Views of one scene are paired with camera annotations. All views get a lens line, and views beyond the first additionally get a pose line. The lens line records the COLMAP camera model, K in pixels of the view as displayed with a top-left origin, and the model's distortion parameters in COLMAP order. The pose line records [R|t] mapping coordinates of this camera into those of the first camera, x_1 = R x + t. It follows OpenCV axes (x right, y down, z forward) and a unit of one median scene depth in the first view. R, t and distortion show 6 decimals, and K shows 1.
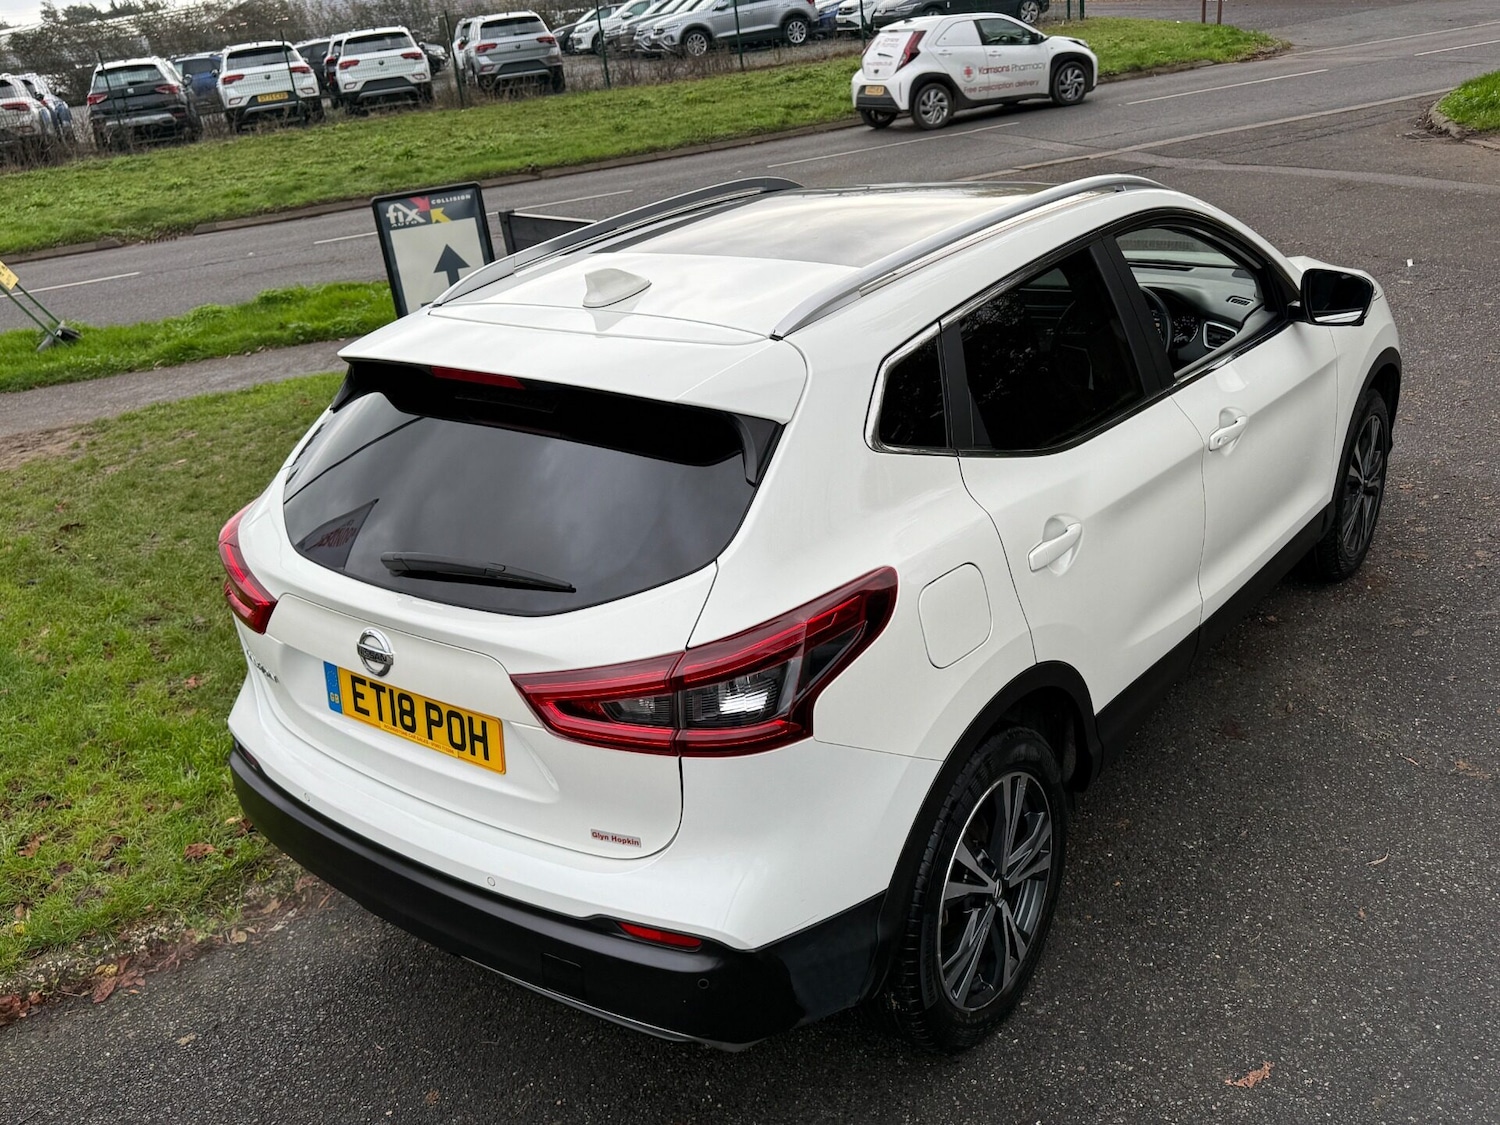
lens RADIAL K [[1305.1, 0, 750.0], [0, 1305.1, 562.5], [0, 0, 1]] dist [0.159793, -0.333366]
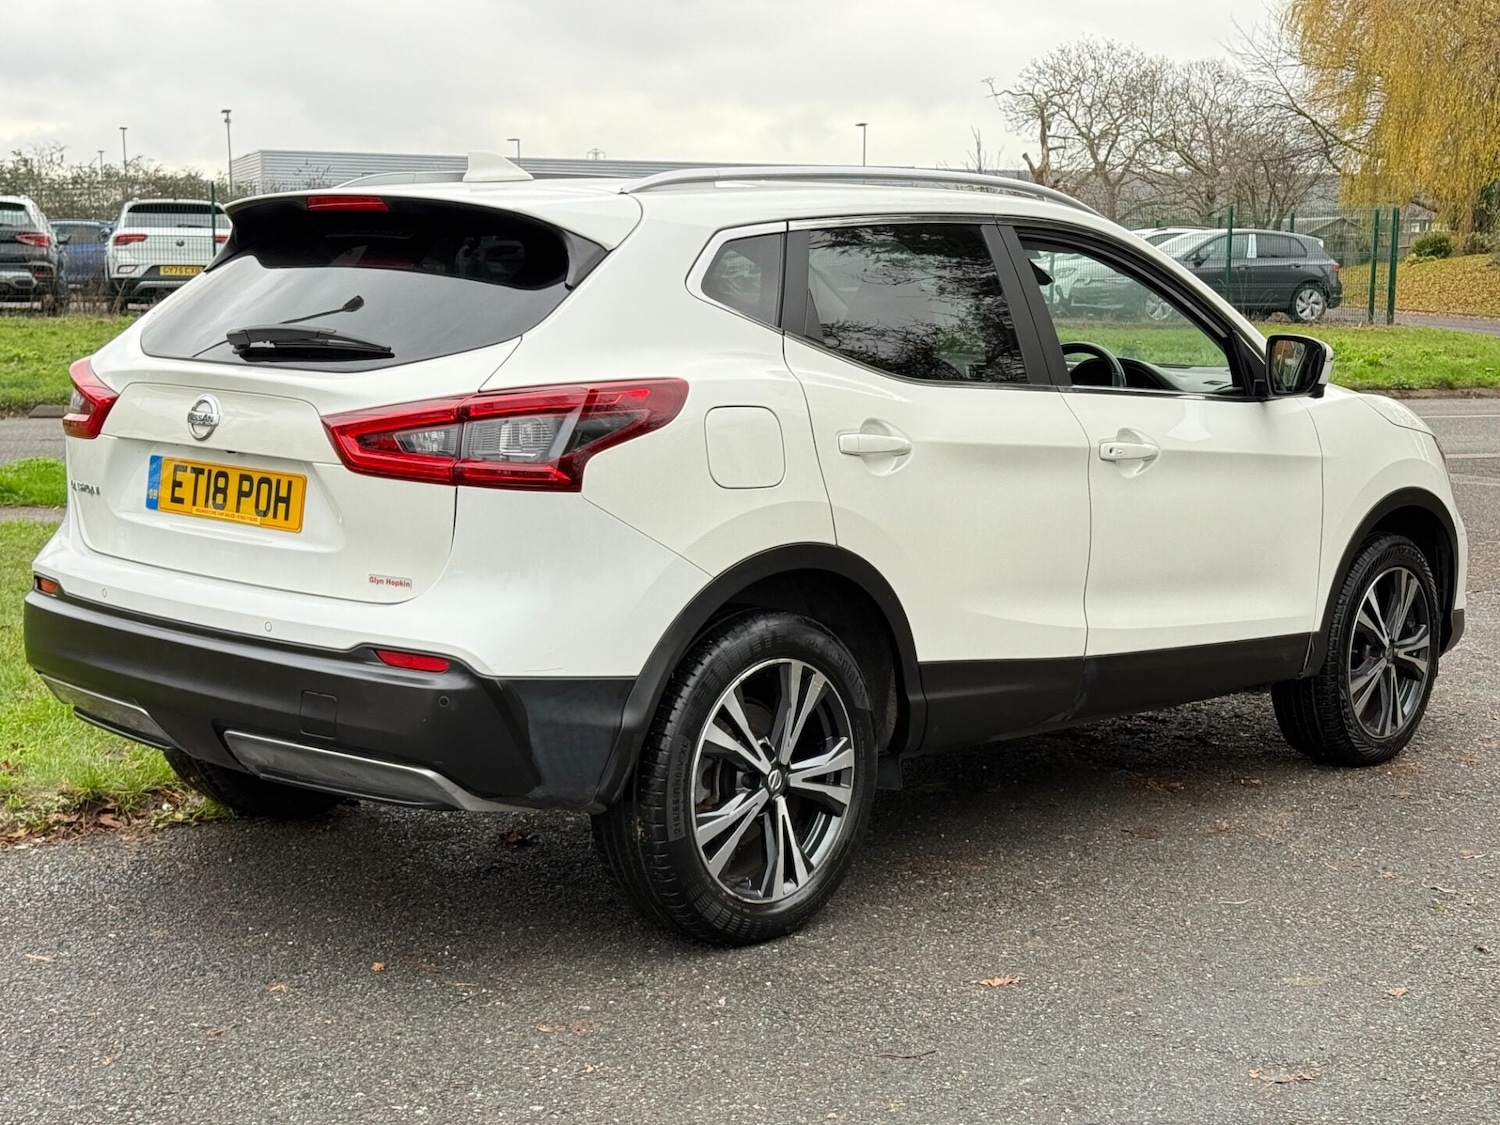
lens RADIAL K [[2217.8, 0, 748.8], [0, 2217.8, 559.2], [0, 0, 1]] dist [0.159629, -0.165663]
pose [[0.989305, 0.129793, -0.066555, 0.217056], [-0.142979, 0.953195, -0.266414, 0.451175], [0.028861, 0.273081, 0.961558, -0.525629]]
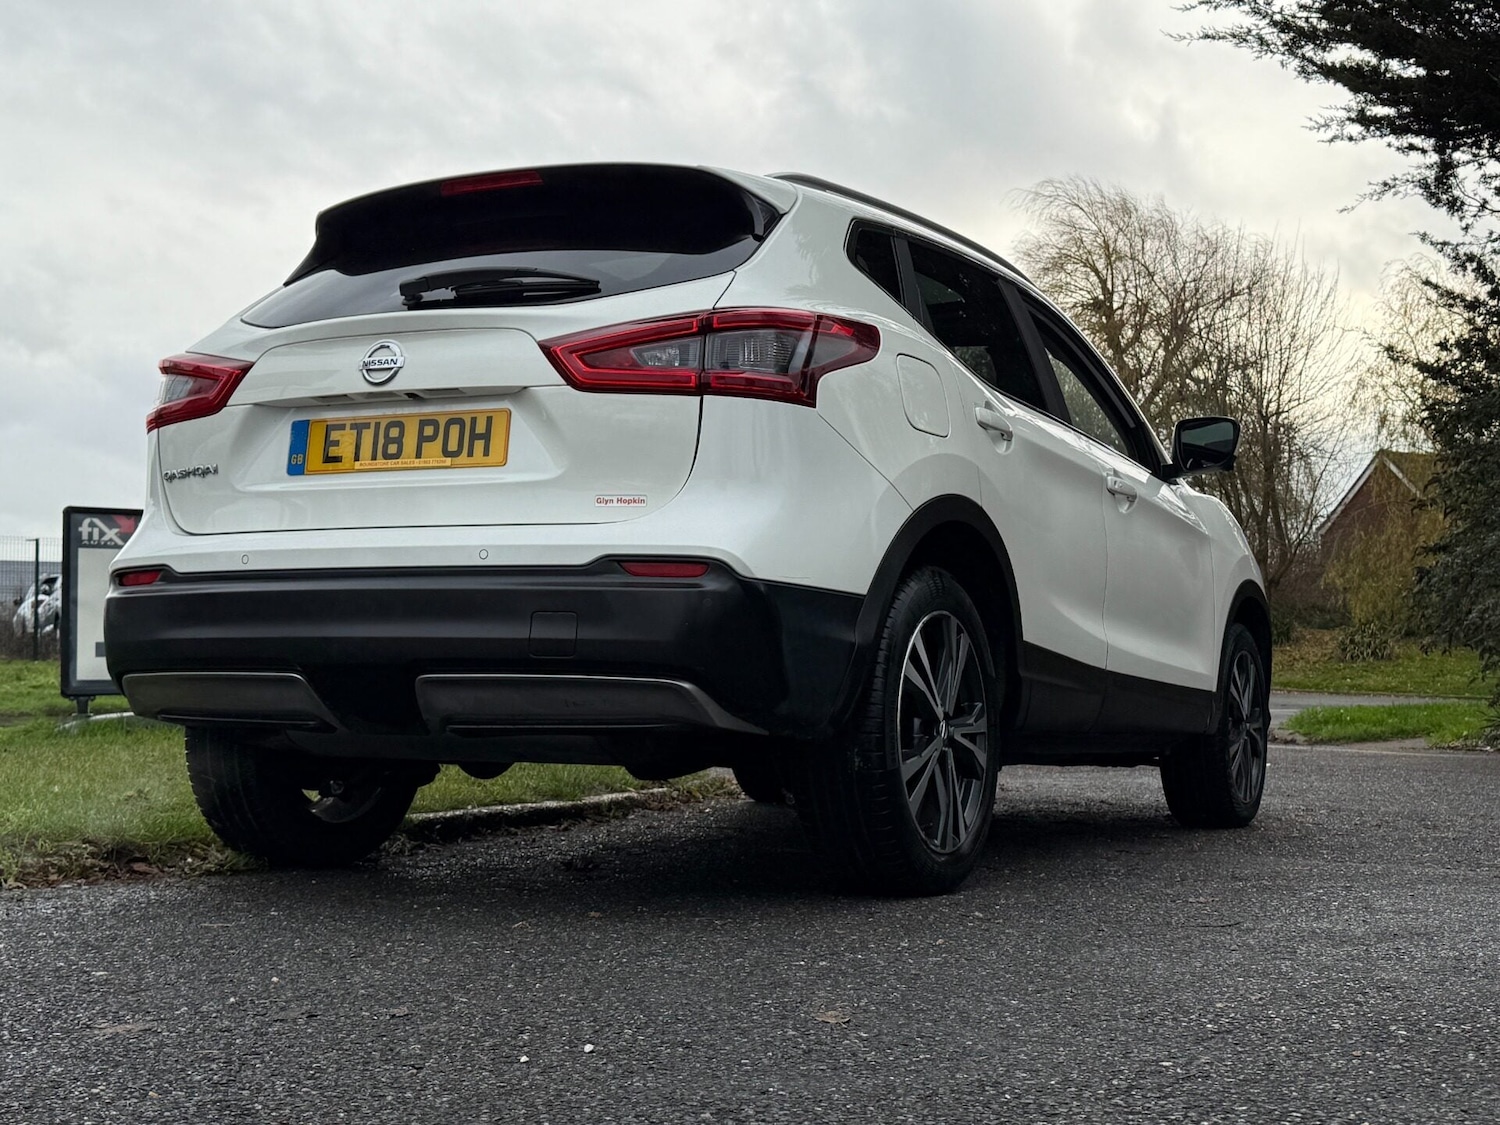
lens RADIAL K [[1903.5, 0, 750.0], [0, 1903.5, 562.5], [0, 0, 1]] dist [0.193822, -0.410062]
pose [[0.977774, 0.119114, 0.172540, -0.183897], [-0.026845, 0.887295, -0.460421, 0.677988], [-0.207936, 0.445556, 0.870771, -0.230977]]
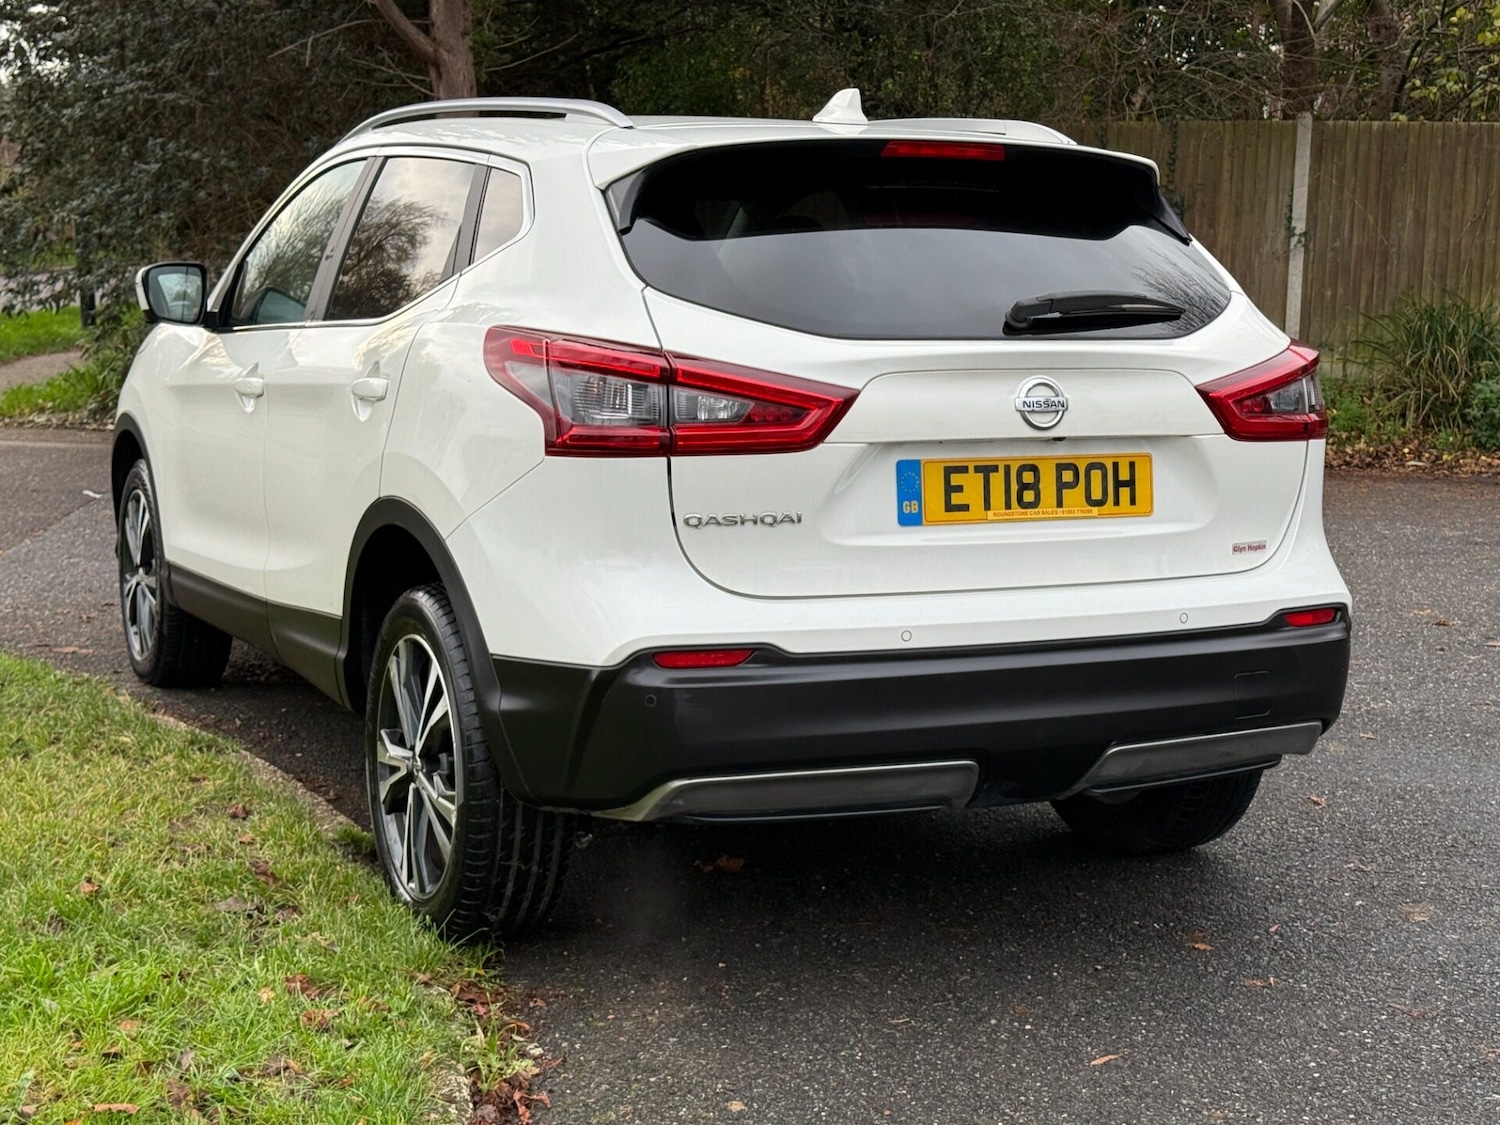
lens RADIAL K [[2217.8, 0, 748.8], [0, 2217.8, 559.2], [0, 0, 1]] dist [0.159629, -0.165663]
pose [[0.445244, -0.019224, 0.895203, -1.335497], [0.296827, 0.946407, -0.127308, 0.232947], [-0.844779, 0.322404, 0.427088, 0.413274]]
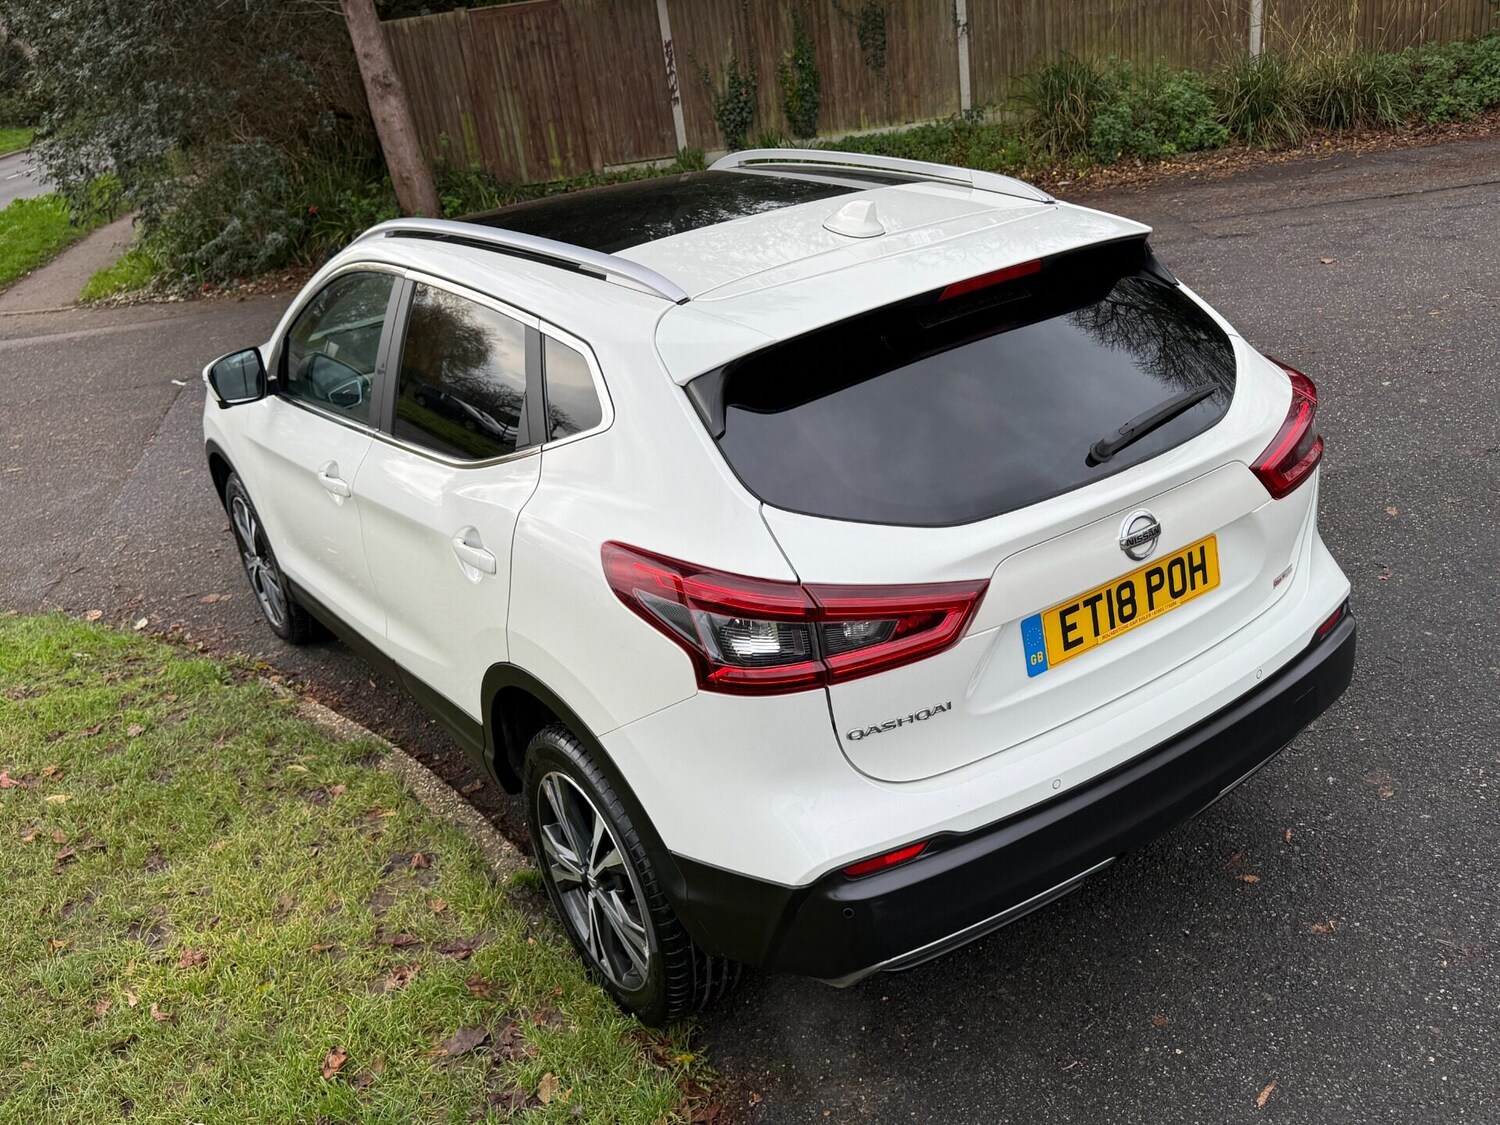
lens RADIAL K [[1305.1, 0, 750.0], [0, 1305.1, 562.5], [0, 0, 1]] dist [0.159793, -0.333366]
pose [[0.319424, -0.320536, 0.891754, -0.946517], [0.456854, 0.876558, 0.151430, -0.145864], [-0.830212, 0.359030, 0.426432, 0.629448]]
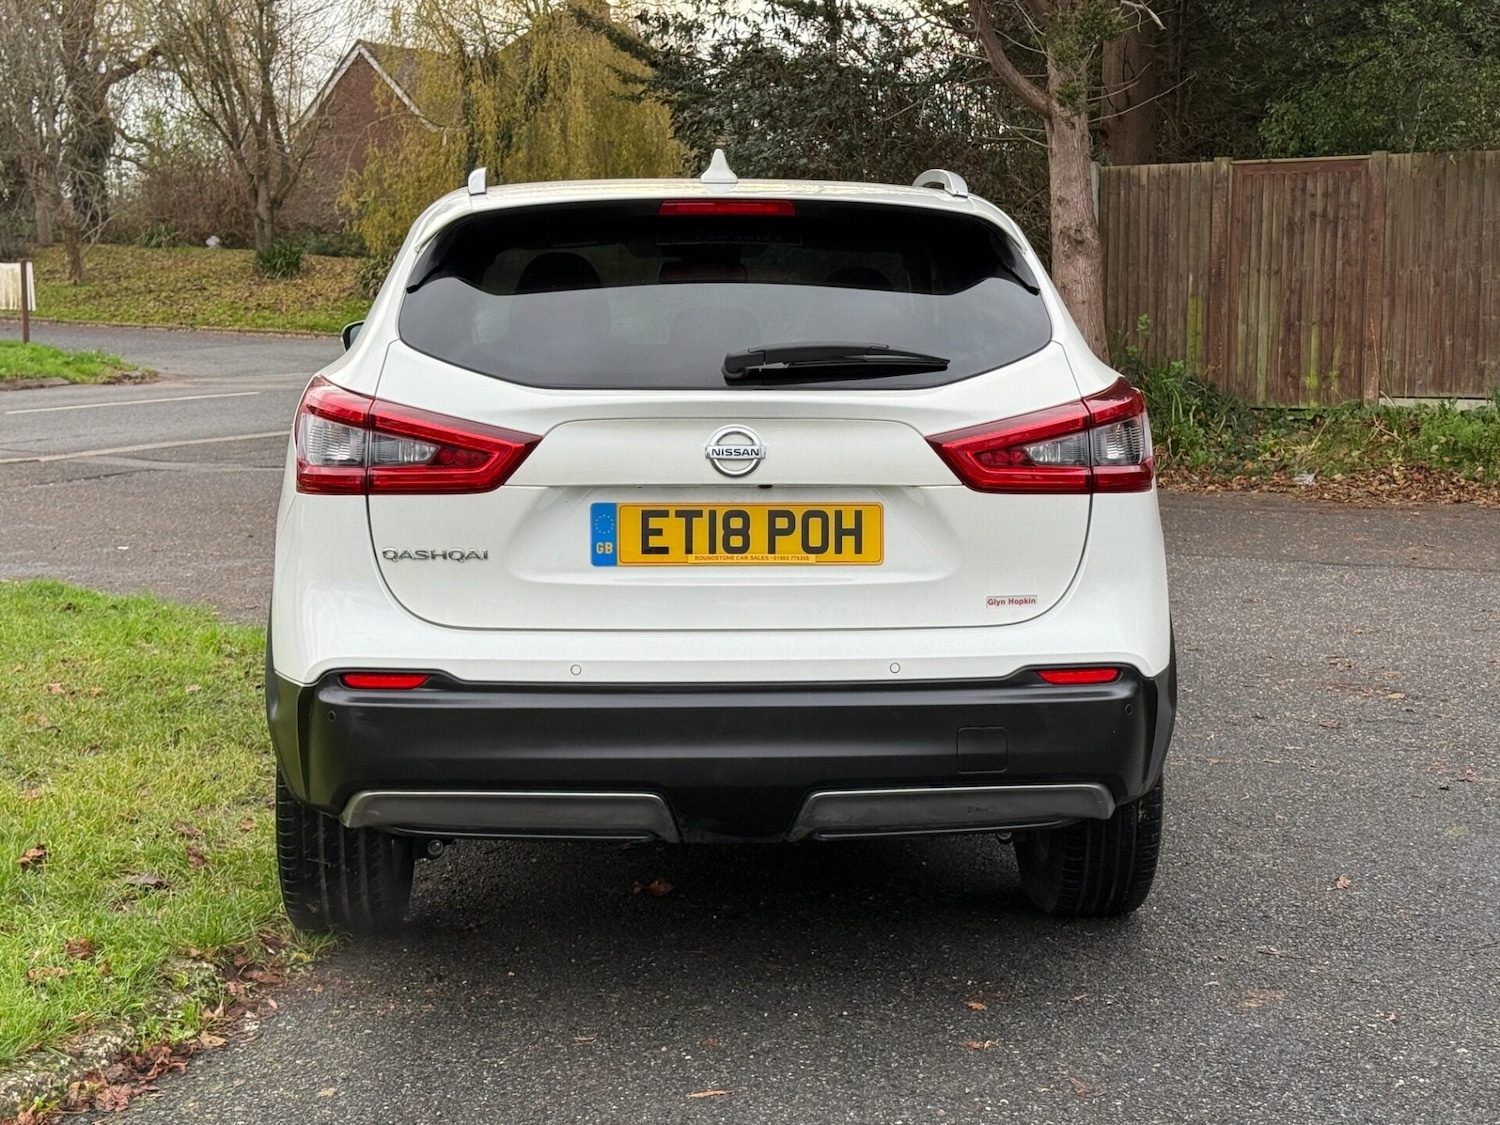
lens RADIAL K [[2217.8, 0, 748.8], [0, 2217.8, 559.2], [0, 0, 1]] dist [0.159629, -0.165663]
pose [[0.757210, 0.017955, 0.652925, -0.994333], [0.187597, 0.951528, -0.243726, 0.401958], [-0.625652, 0.307038, 0.717138, -0.092160]]
